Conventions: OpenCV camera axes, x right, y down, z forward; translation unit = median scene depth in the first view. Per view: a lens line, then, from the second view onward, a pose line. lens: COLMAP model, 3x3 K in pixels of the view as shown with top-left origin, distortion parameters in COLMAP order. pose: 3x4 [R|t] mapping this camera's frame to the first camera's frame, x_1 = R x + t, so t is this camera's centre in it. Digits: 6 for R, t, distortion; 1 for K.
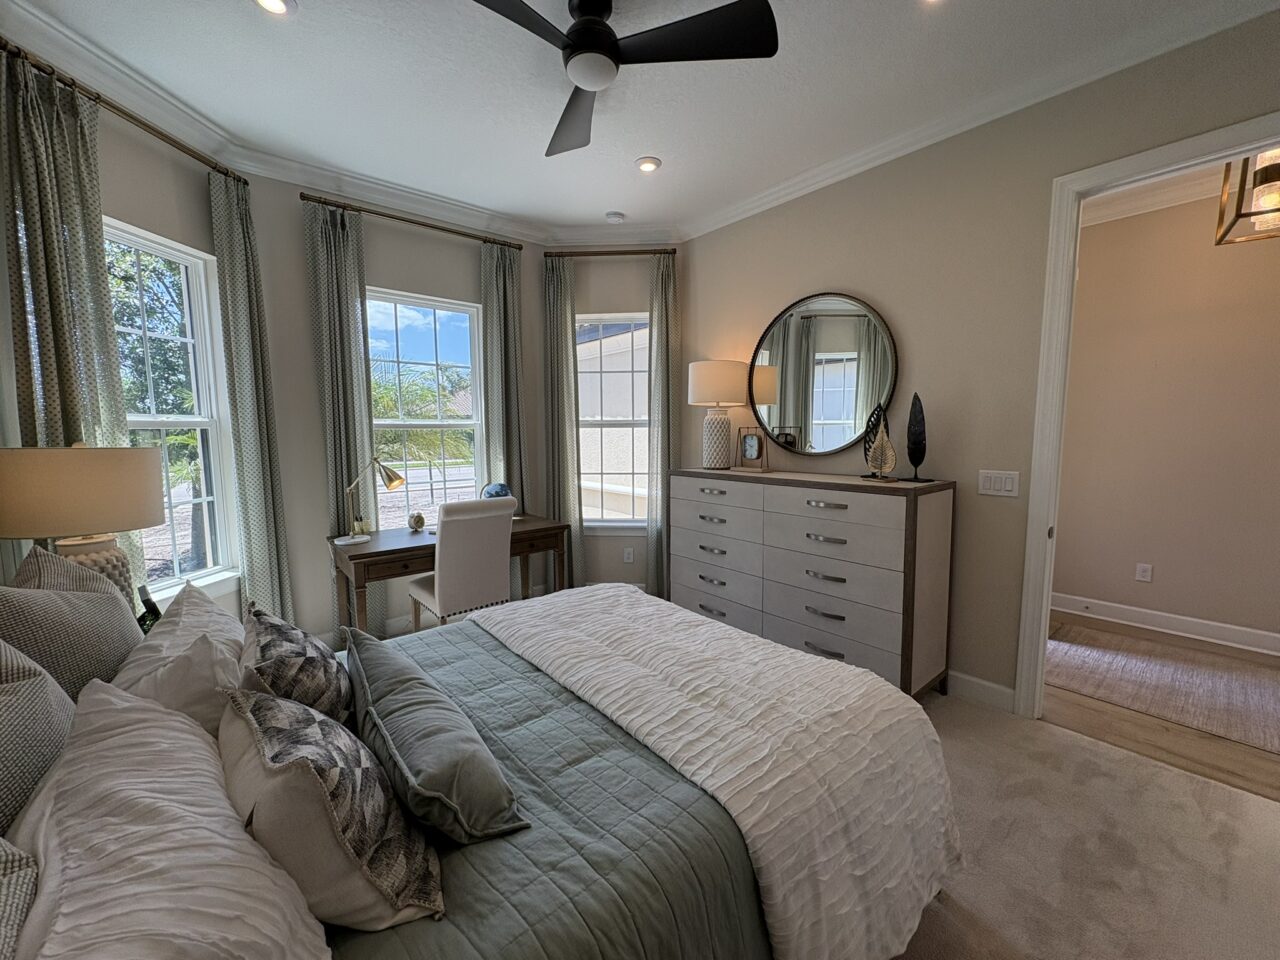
lens RADIAL K [[509.0, 0, 643.3], [0, 509.0, 482.2], [0, 0, 1]] dist [-0.000337, 0.000062]
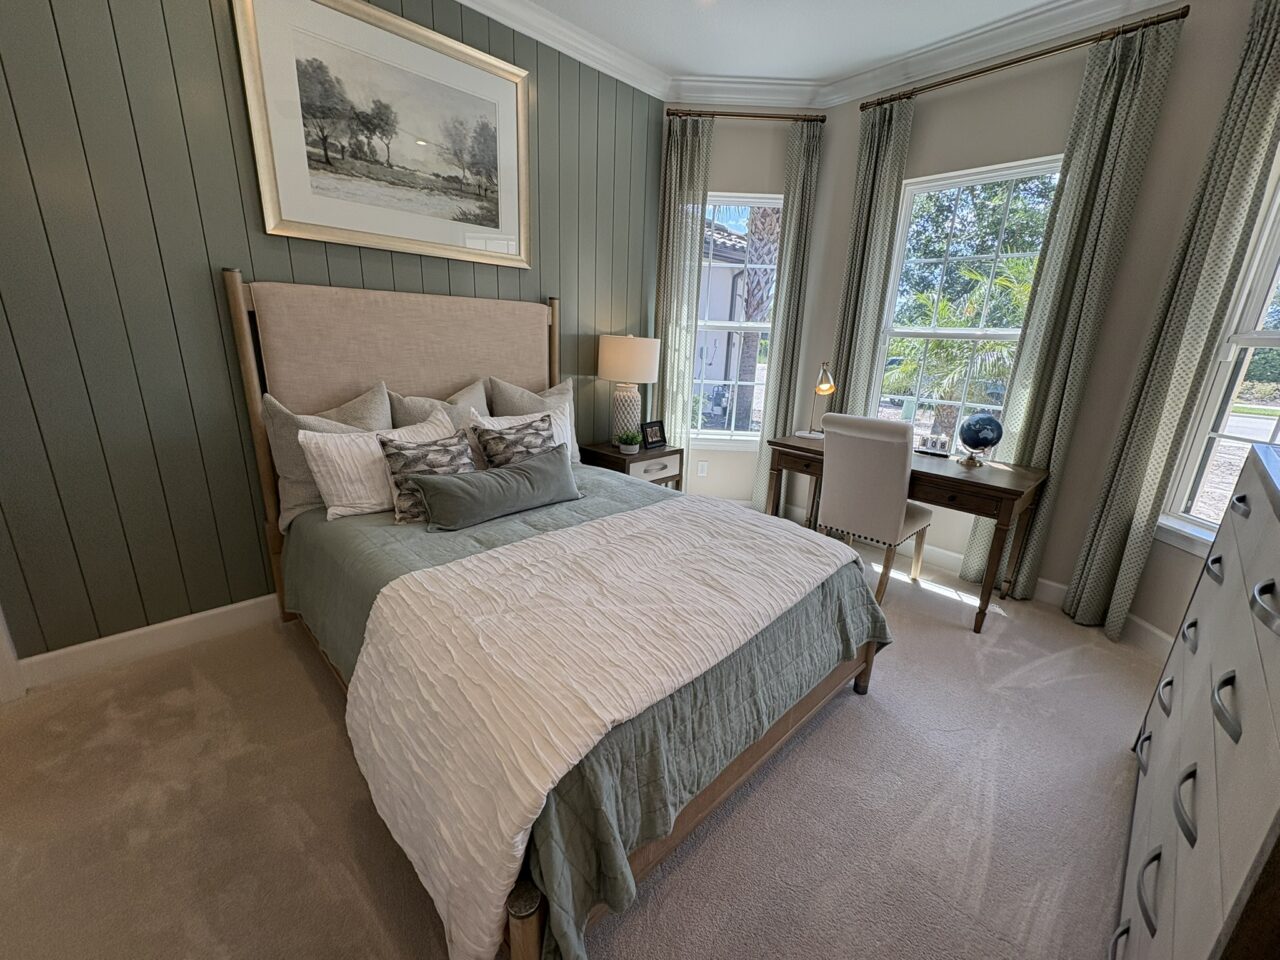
lens RADIAL K [[509.0, 0, 631.6], [0, 509.0, 474.3], [0, 0, 1]] dist [-0.000337, 0.000062]
pose [[0.059321, 0.280557, -0.958002, 0.712161], [-0.141436, 0.952373, 0.270151, -0.070683], [0.988169, 0.119470, 0.096176, 0.690325]]
